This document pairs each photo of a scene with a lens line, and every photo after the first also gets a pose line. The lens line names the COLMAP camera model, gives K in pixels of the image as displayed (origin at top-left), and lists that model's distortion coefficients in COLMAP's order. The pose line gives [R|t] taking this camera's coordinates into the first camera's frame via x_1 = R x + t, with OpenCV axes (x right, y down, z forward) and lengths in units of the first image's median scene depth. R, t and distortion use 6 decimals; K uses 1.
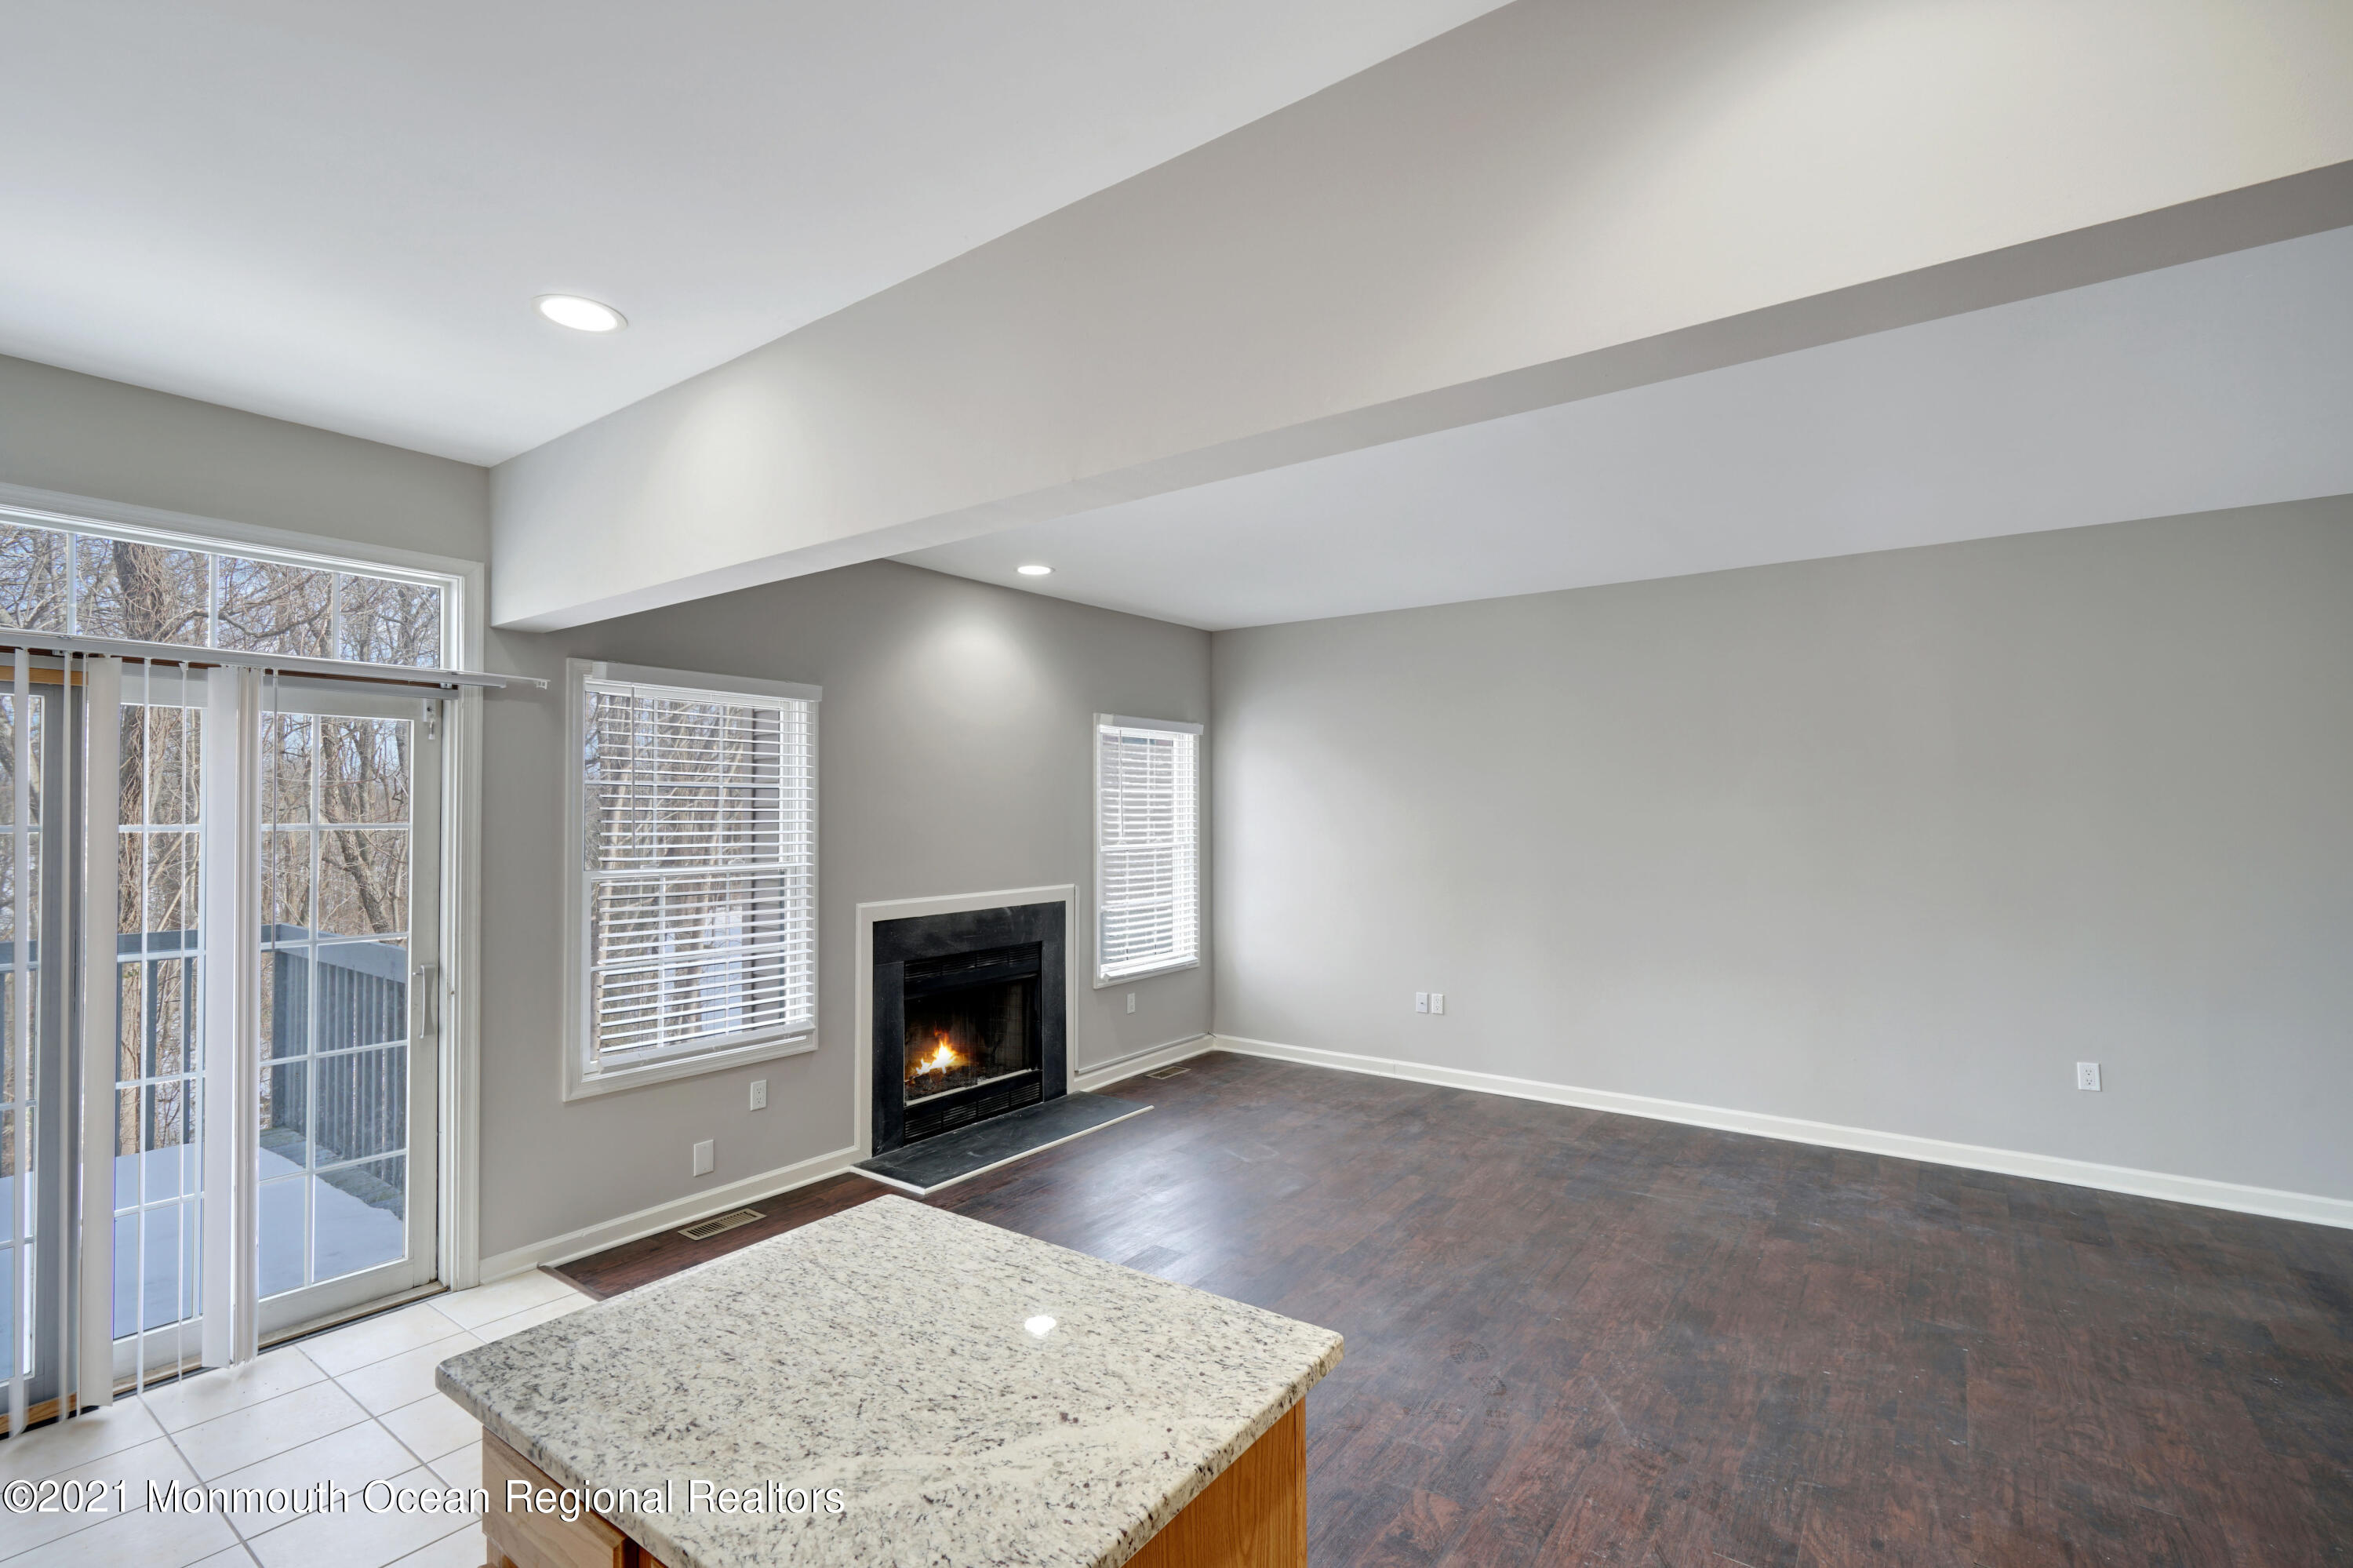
lens RADIAL K [[1062.8, 0, 1174.6], [0, 1062.8, 796.1], [0, 0, 1]] dist [-0.006963, 0.003355]
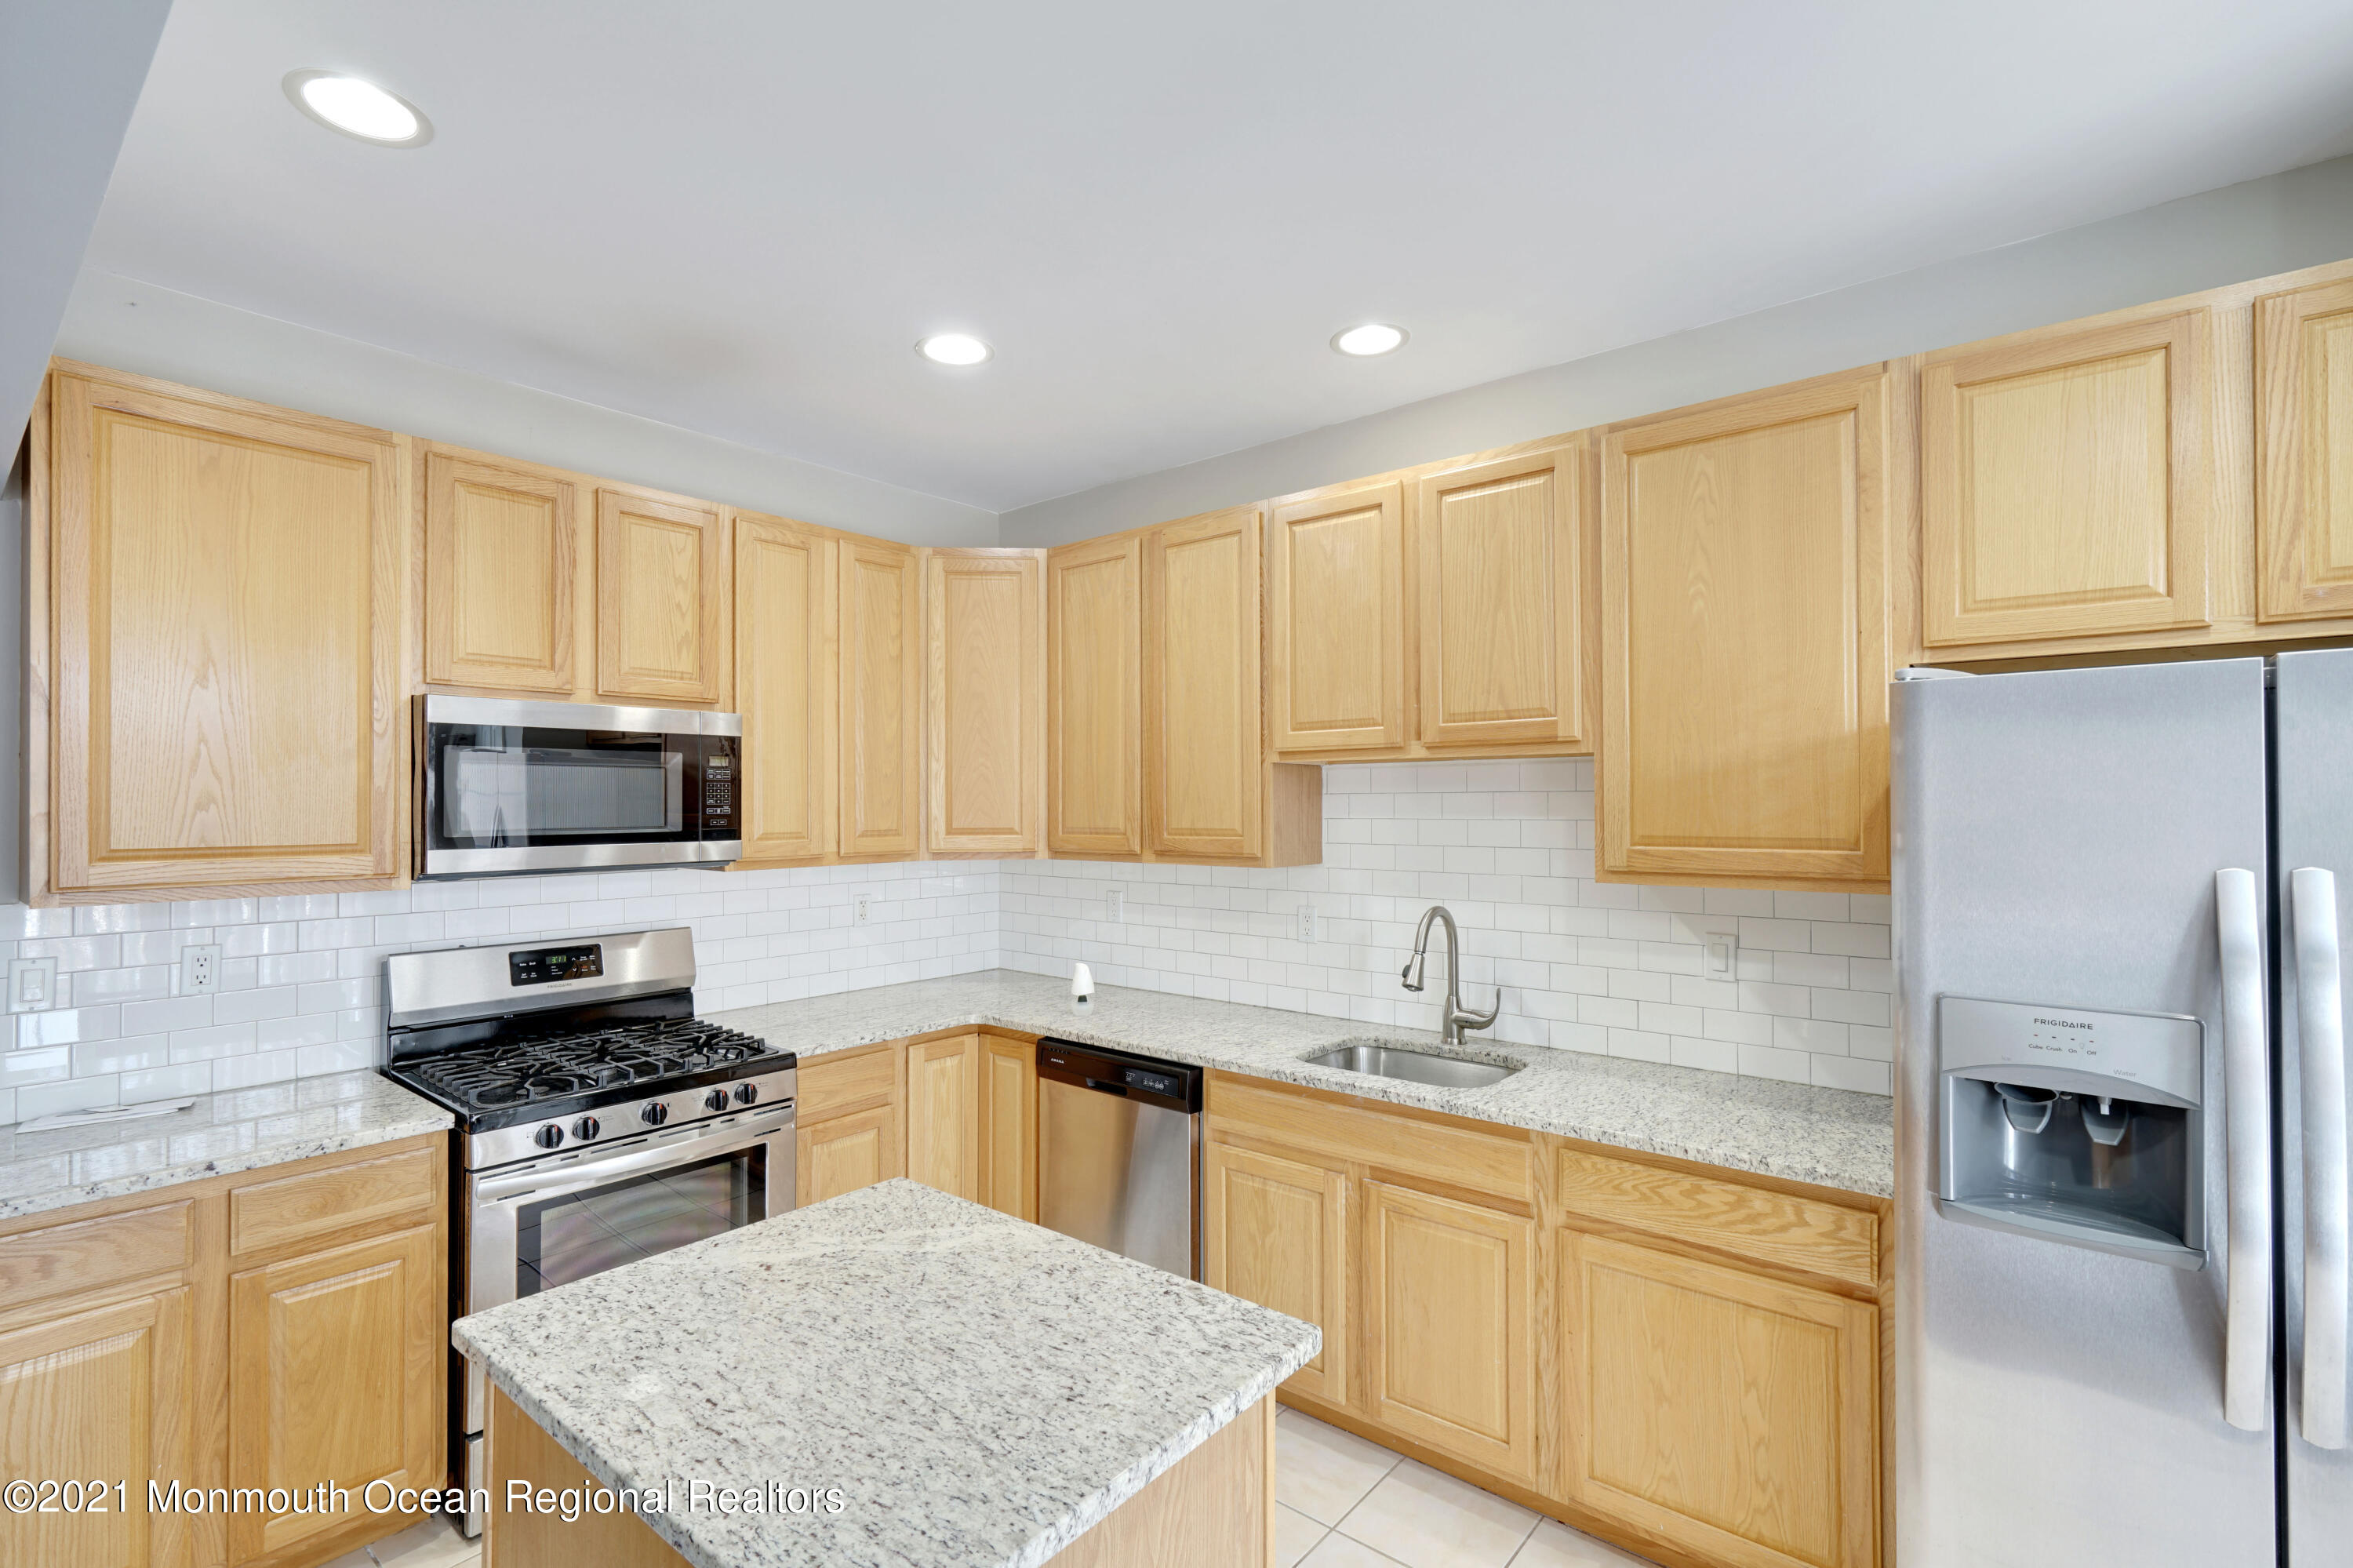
lens RADIAL K [[1062.8, 0, 1173.1], [0, 1062.8, 795.3], [0, 0, 1]] dist [-0.006963, 0.003355]
pose [[-0.998197, 0.006873, 0.059622, -0.162946], [0.005487, 0.999712, -0.023380, 0.009093], [-0.059766, -0.023011, -0.997947, 0.545836]]
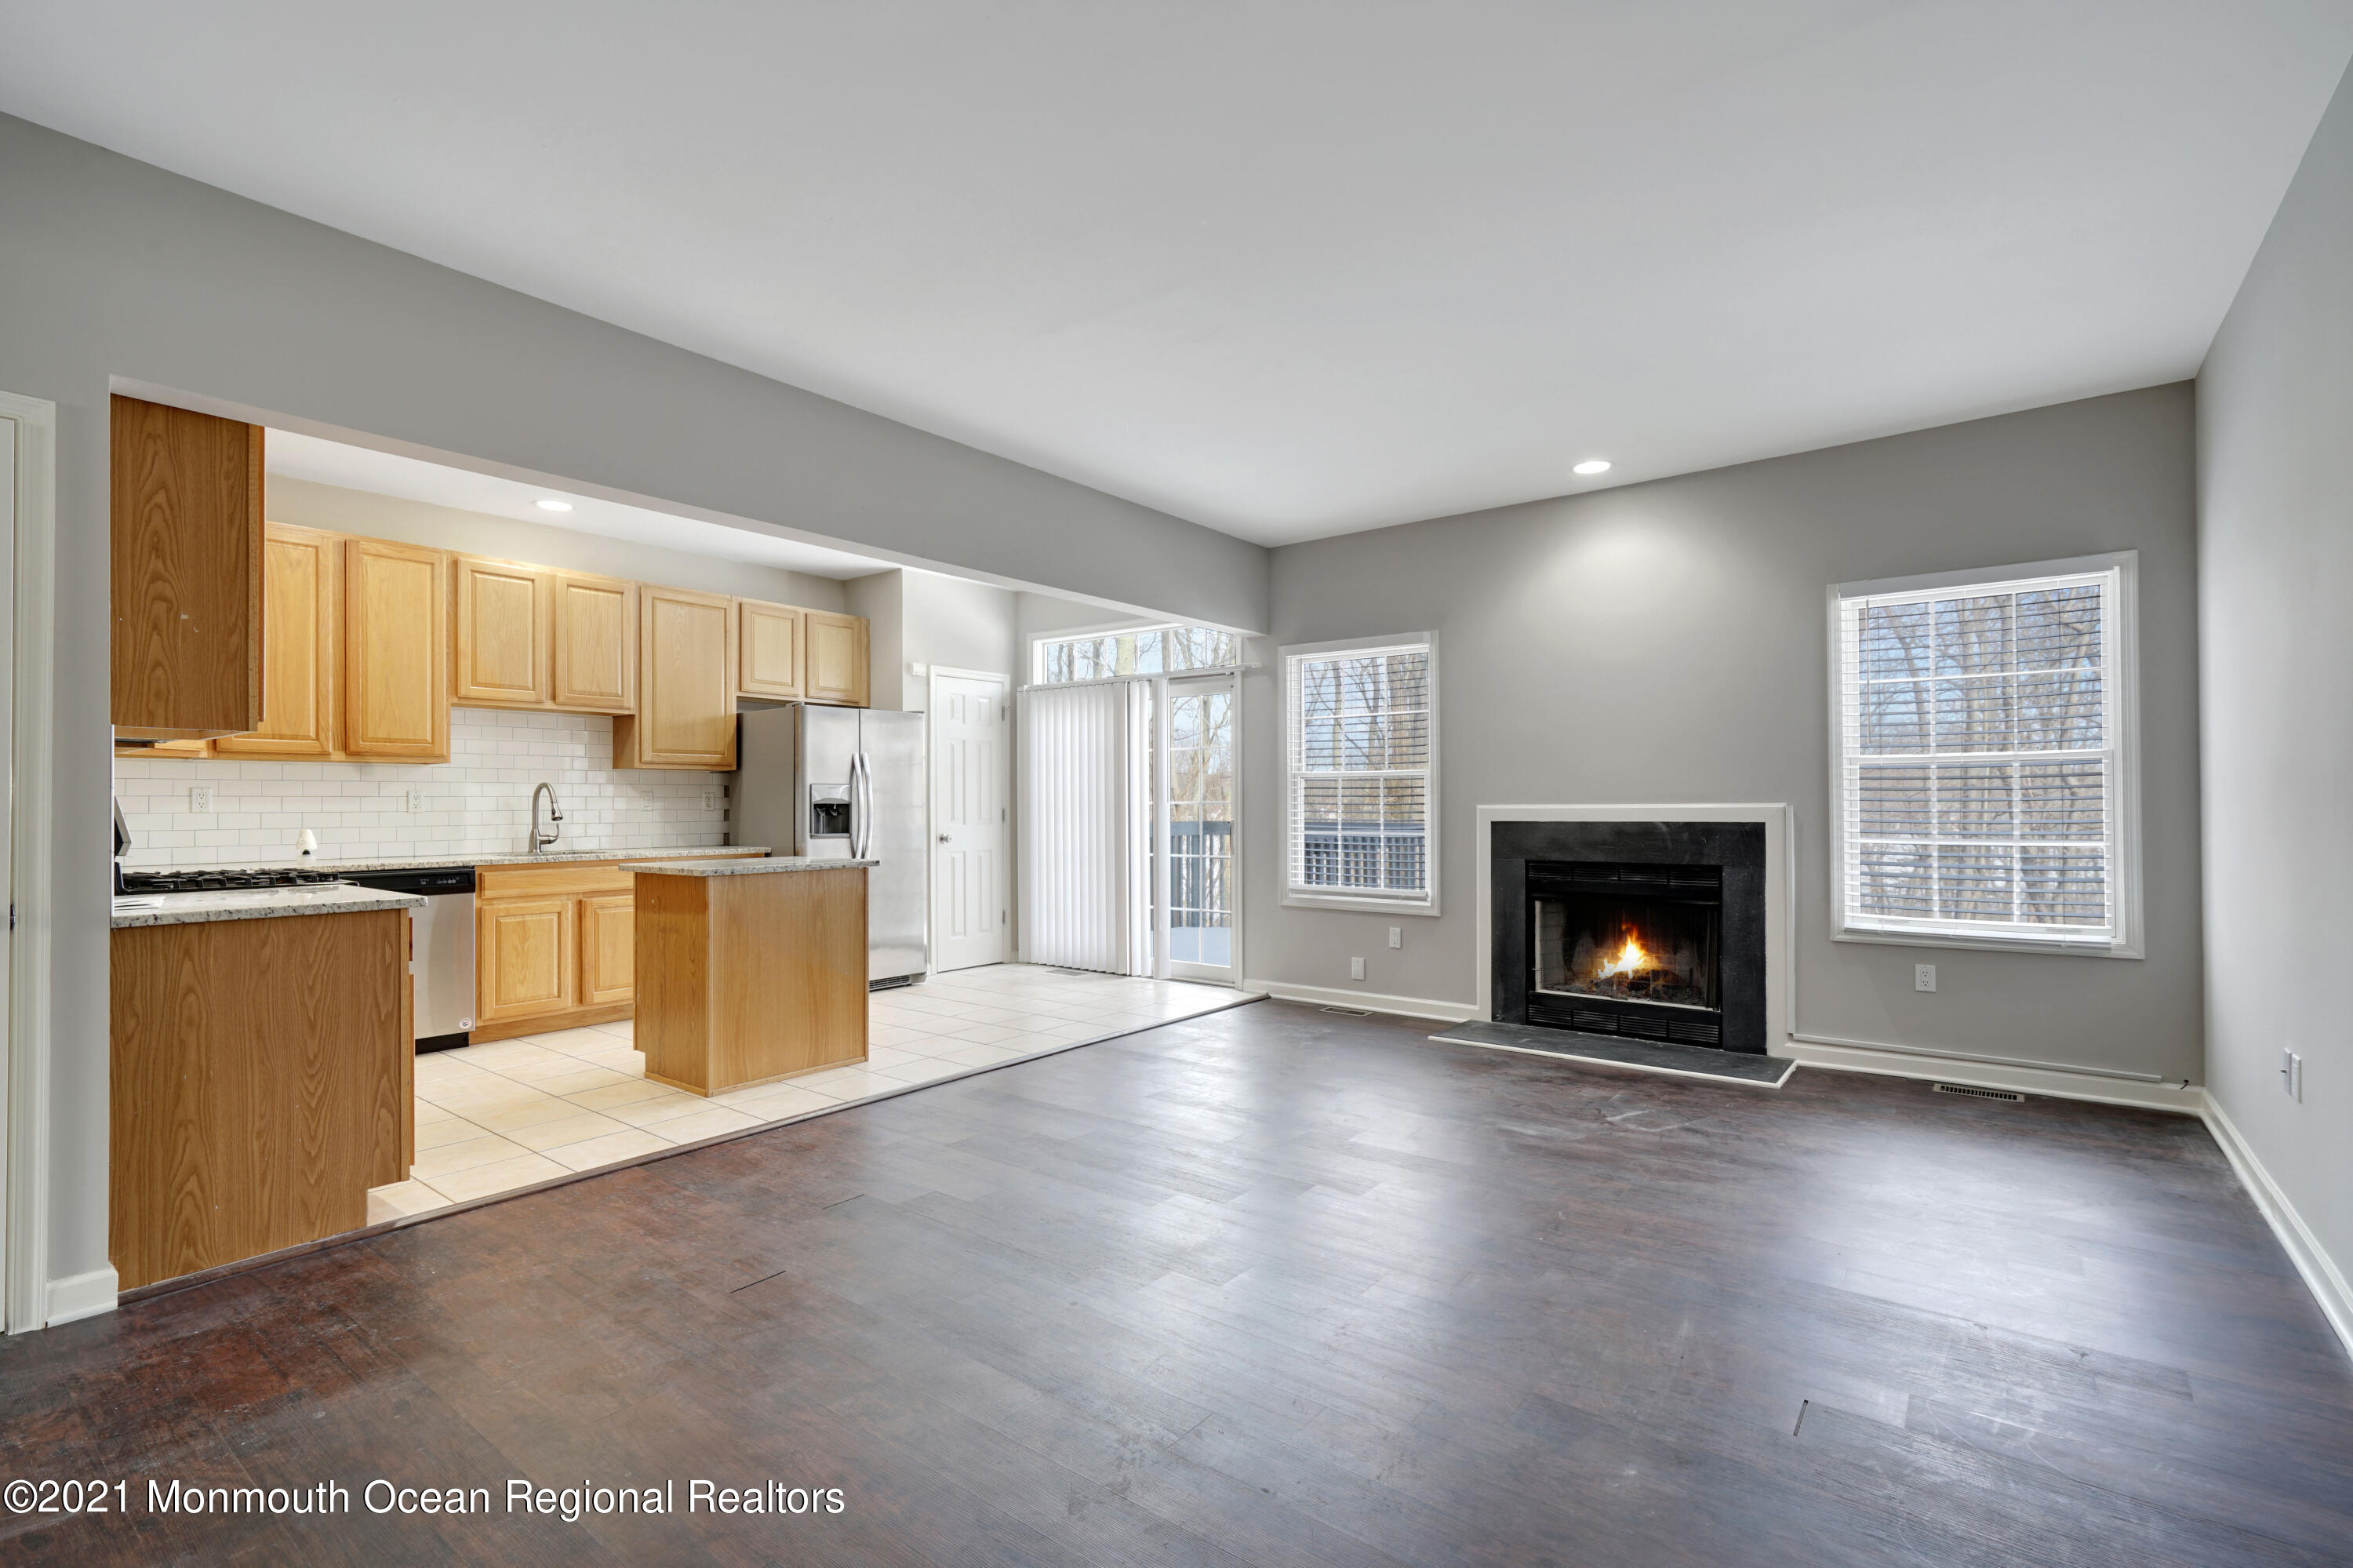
lens RADIAL K [[1062.8, 0, 1171.2], [0, 1062.8, 795.5], [0, 0, 1]] dist [-0.006963, 0.003355]
pose [[-0.029374, -0.004158, -0.999560, 0.904399], [0.016715, 0.999849, -0.004651, 0.090337], [0.999429, -0.016844, -0.029300, 0.687557]]
